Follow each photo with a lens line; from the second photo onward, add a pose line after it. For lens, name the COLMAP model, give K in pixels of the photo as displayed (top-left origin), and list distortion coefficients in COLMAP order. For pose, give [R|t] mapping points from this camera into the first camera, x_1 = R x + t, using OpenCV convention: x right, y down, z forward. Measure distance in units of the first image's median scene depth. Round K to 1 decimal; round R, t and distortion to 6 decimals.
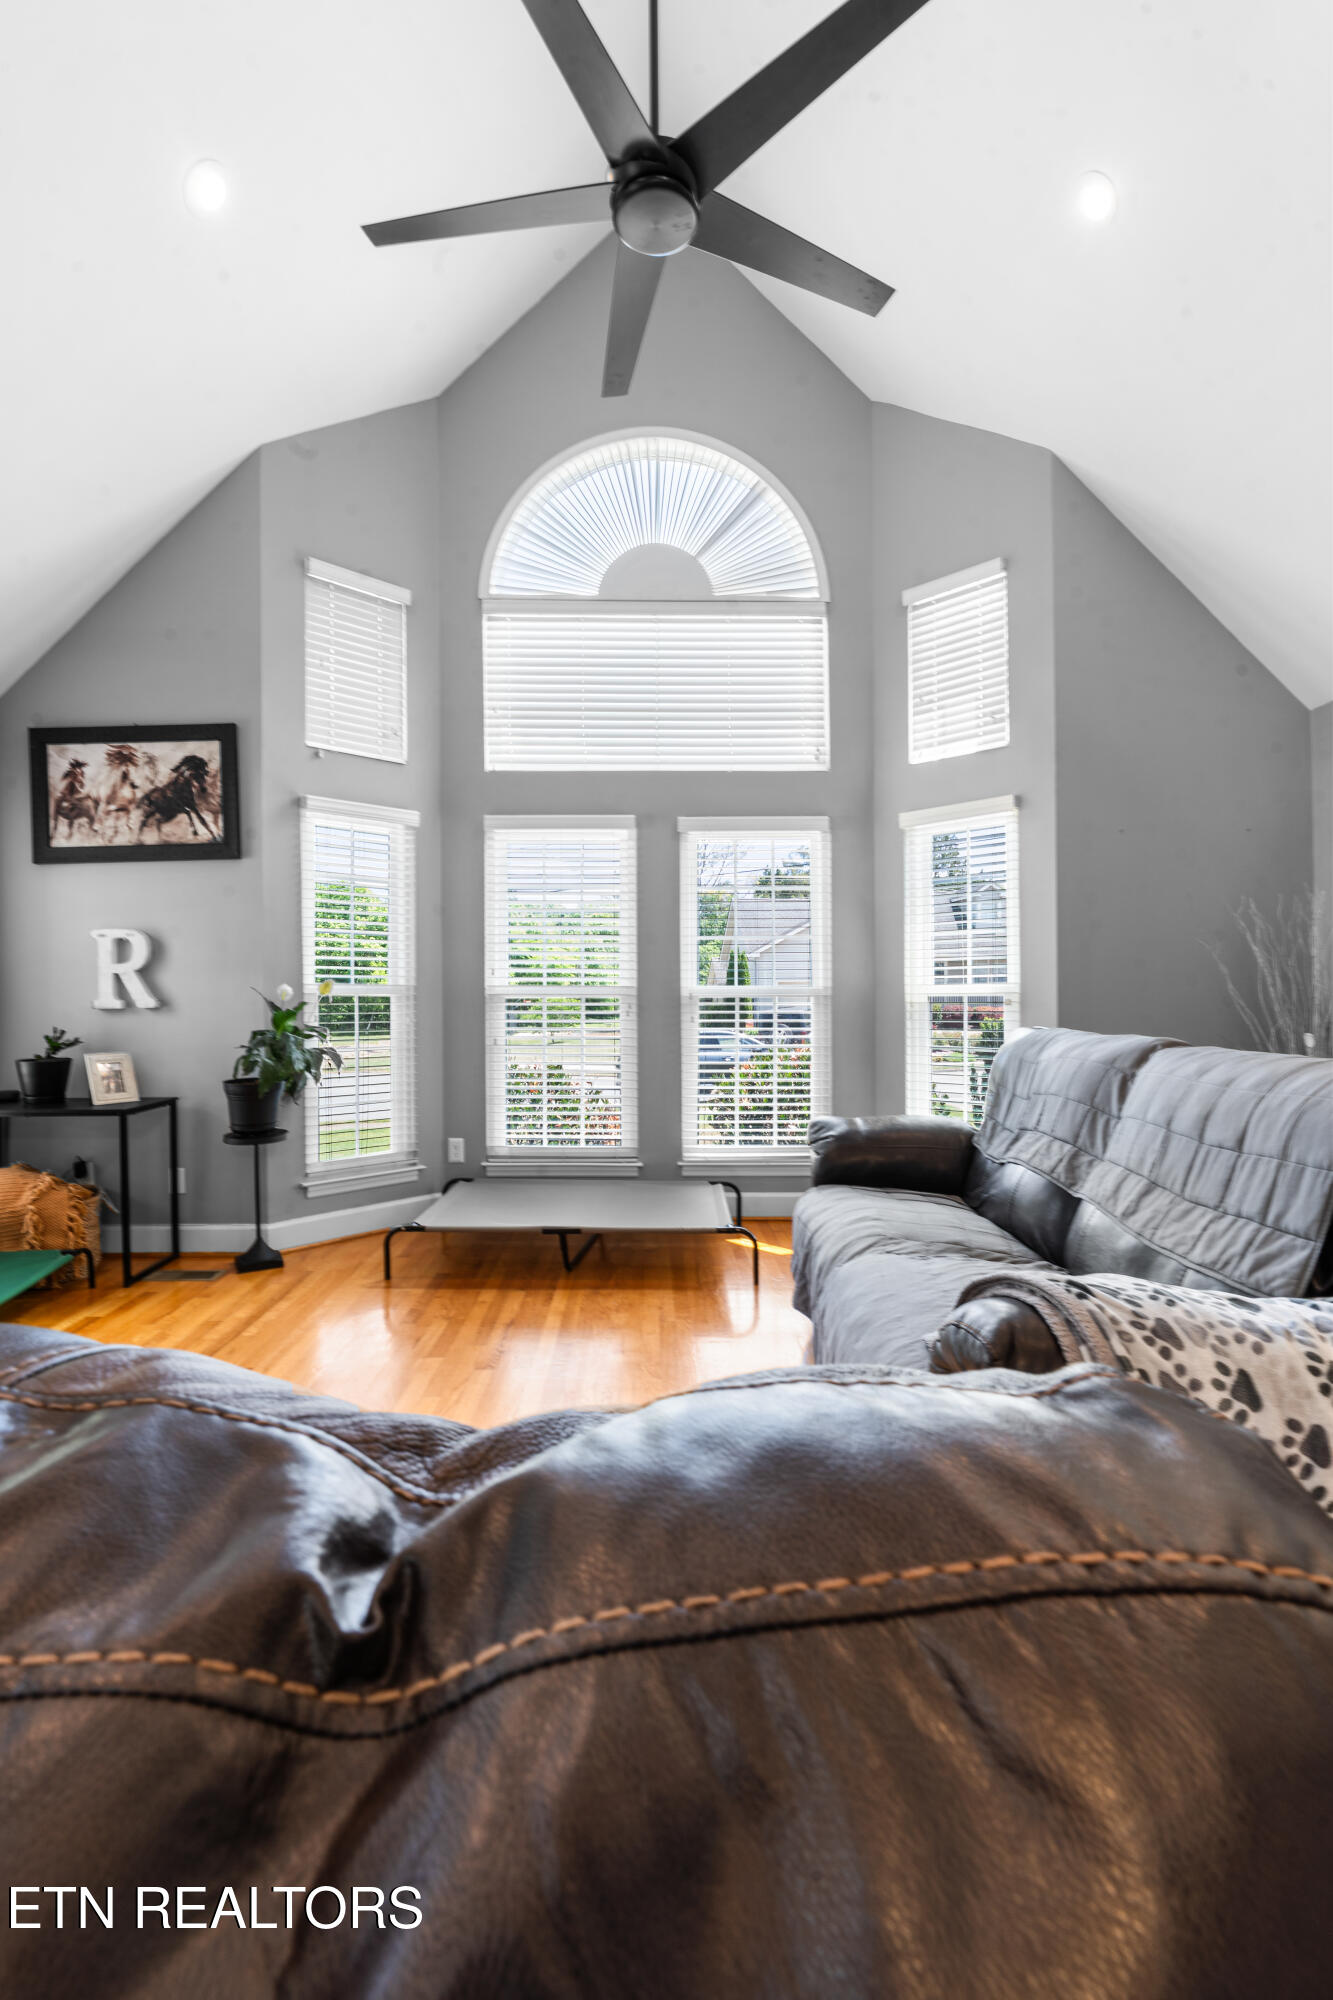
lens RADIAL K [[873.3, 0, 659.9], [0, 873.3, 995.2], [0, 0, 1]] dist [-0.007572, 0.001181]
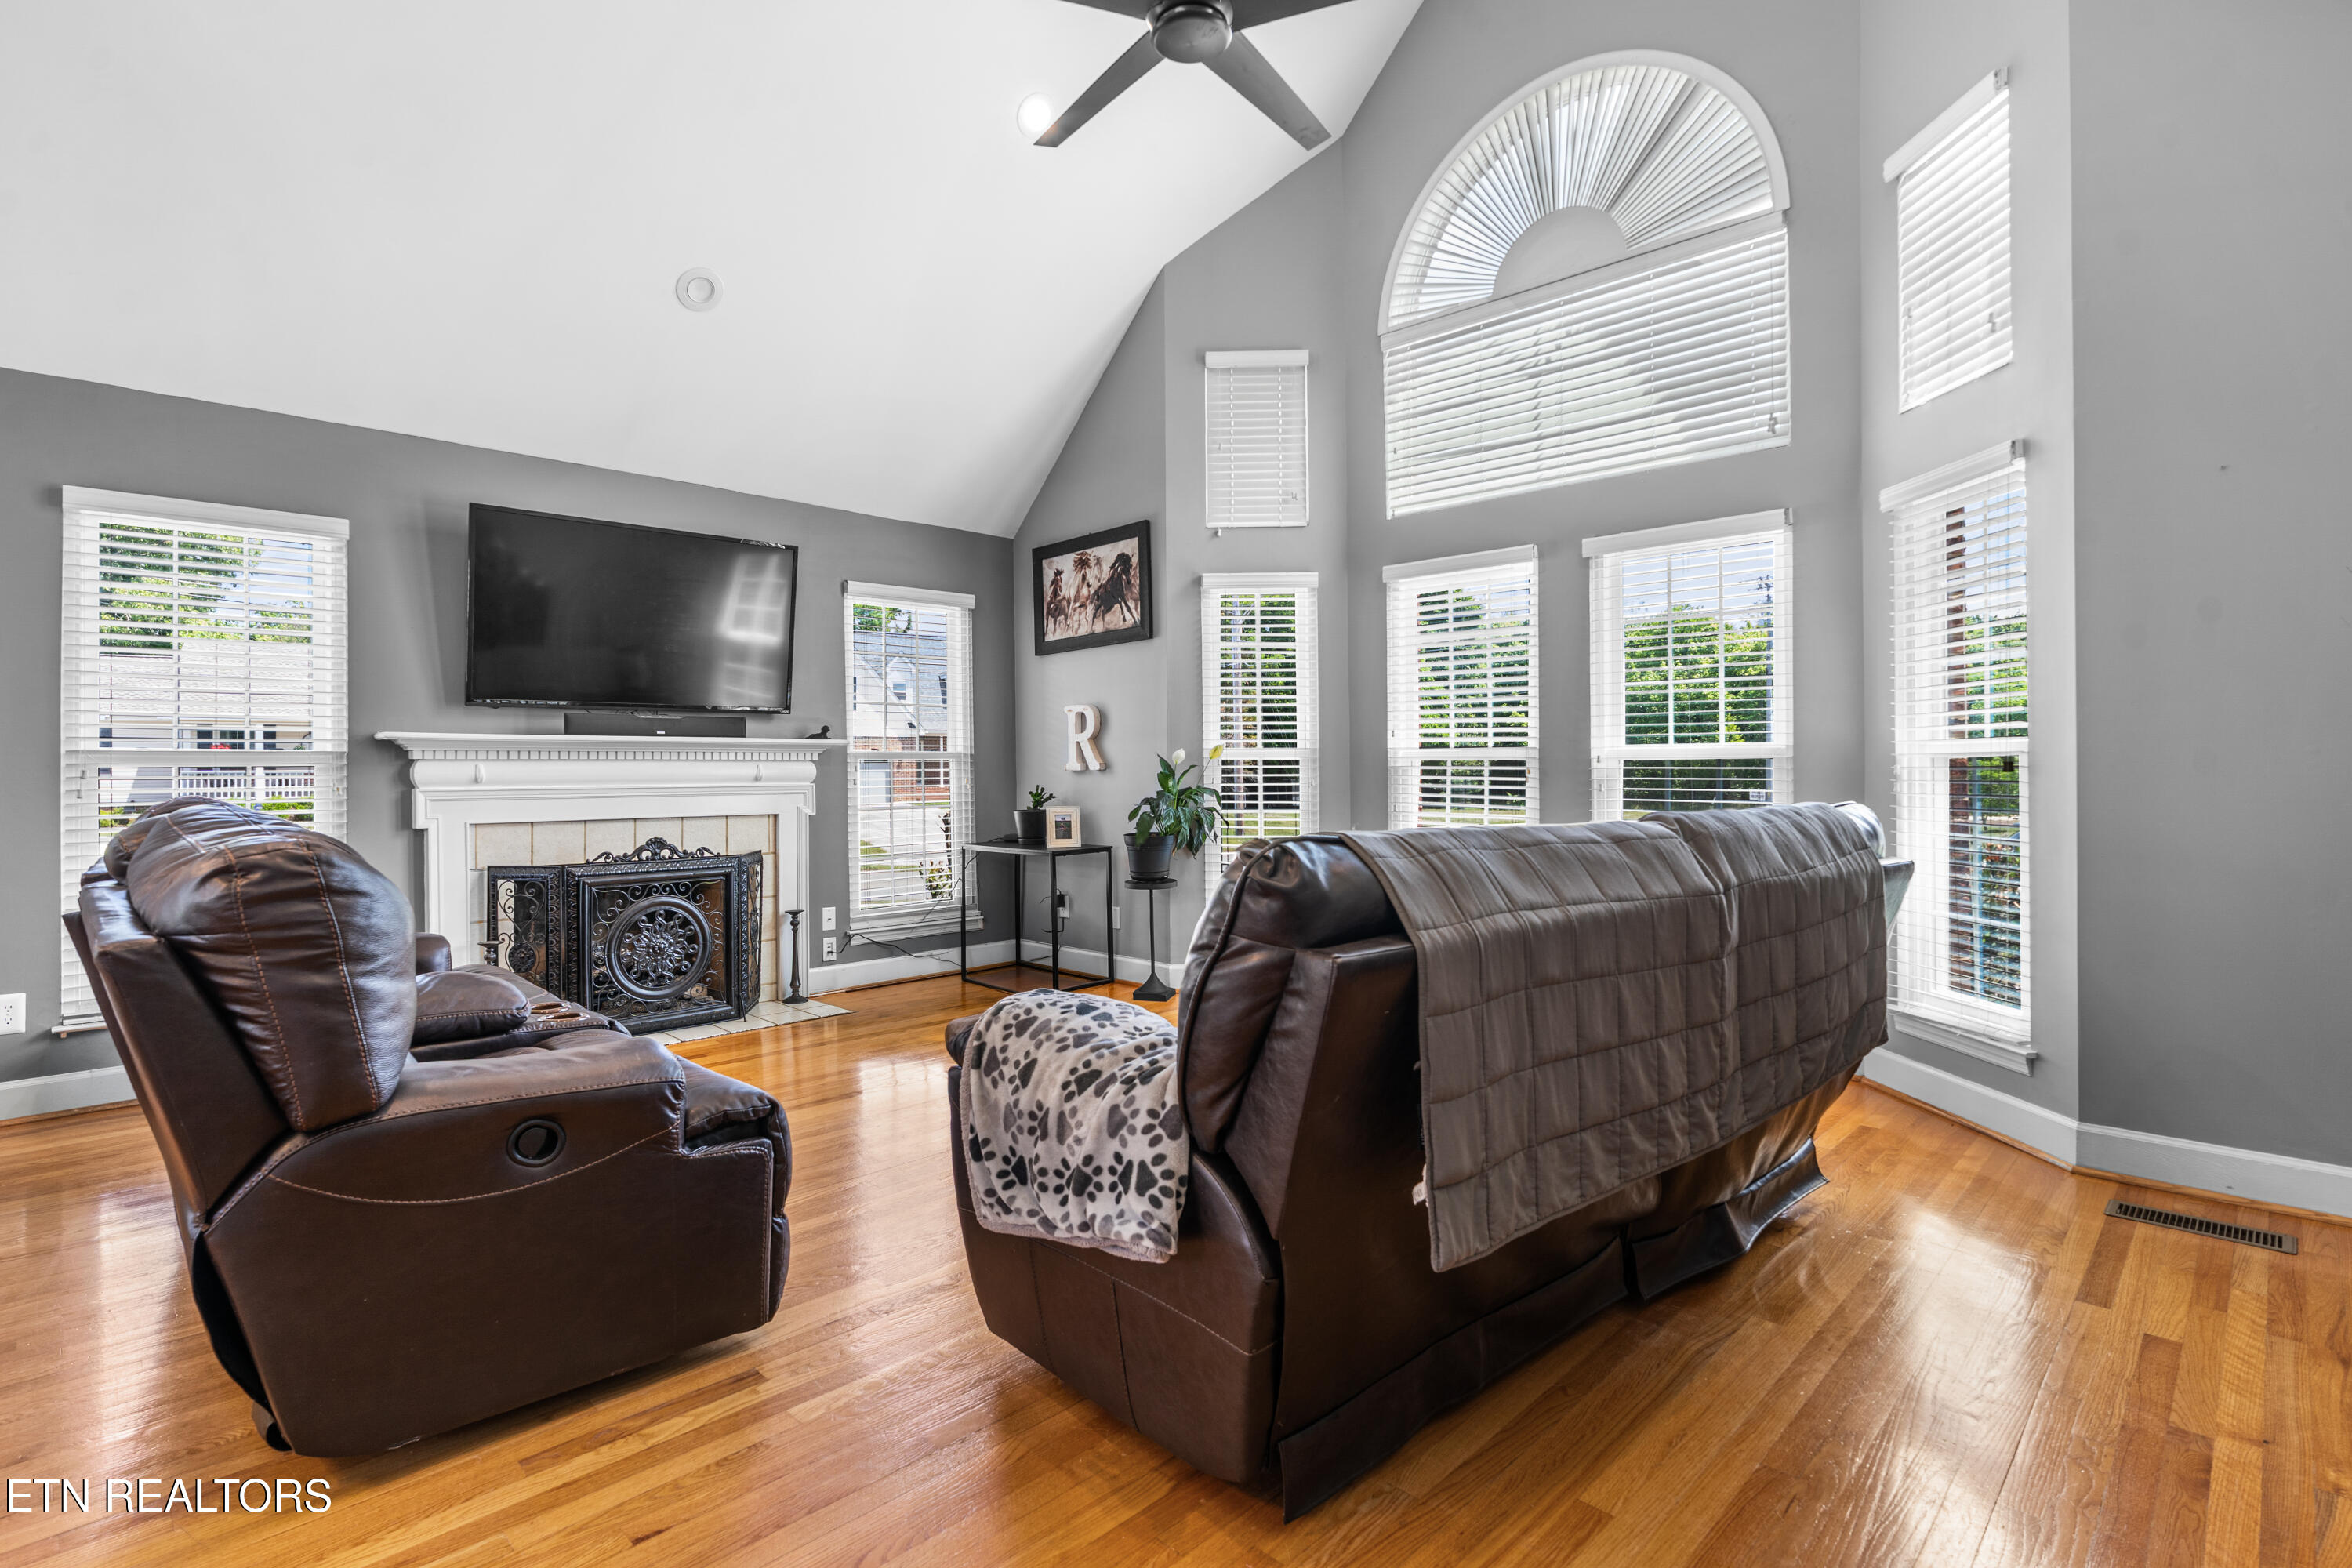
lens RADIAL K [[1114.4, 0, 1168.1], [0, 1114.4, 767.1], [0, 0, 1]] dist [-0.004810, 0.001204]
pose [[0.706085, 0.004577, -0.708113, 0.560306], [0.003410, 0.999946, 0.009864, -0.004303], [0.708119, -0.009379, 0.706031, -0.009131]]
